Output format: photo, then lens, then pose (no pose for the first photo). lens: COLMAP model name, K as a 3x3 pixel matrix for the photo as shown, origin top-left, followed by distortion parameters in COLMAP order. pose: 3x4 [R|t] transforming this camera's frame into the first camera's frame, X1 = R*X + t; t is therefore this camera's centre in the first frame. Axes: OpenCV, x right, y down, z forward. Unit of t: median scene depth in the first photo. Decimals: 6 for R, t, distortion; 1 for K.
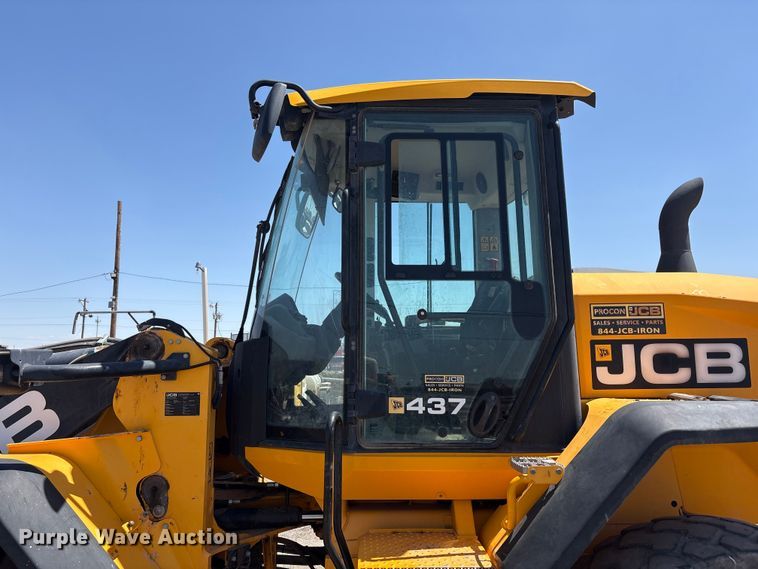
lens RADIAL K [[577.4, 0, 383.1], [0, 577.4, 277.1], [0, 0, 1]] dist [0.049600, -0.055949]
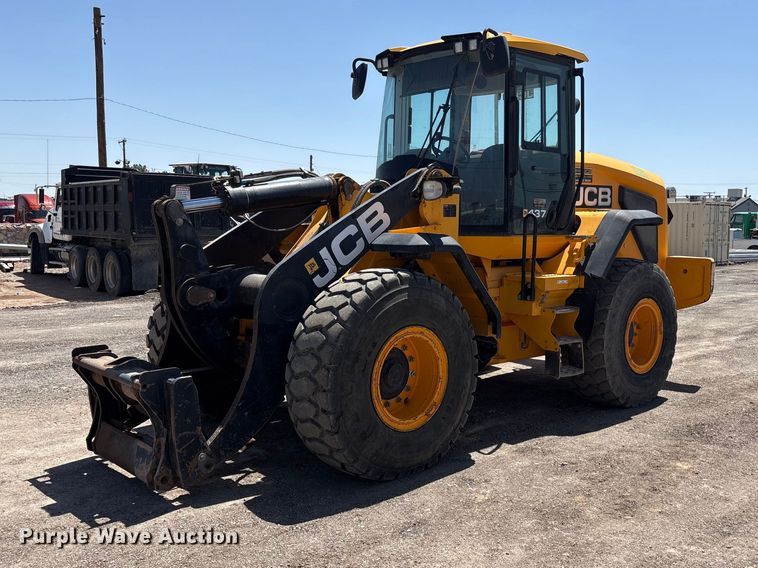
lens RADIAL K [[787.3, 0, 399.6], [0, 787.3, 295.4], [0, 0, 1]] dist [0.132984, -0.332012]
pose [[0.732994, -0.055561, 0.677963, -2.044567], [-0.103782, 0.975857, 0.192180, 0.014799], [-0.672272, -0.211227, 0.709531, -0.684380]]
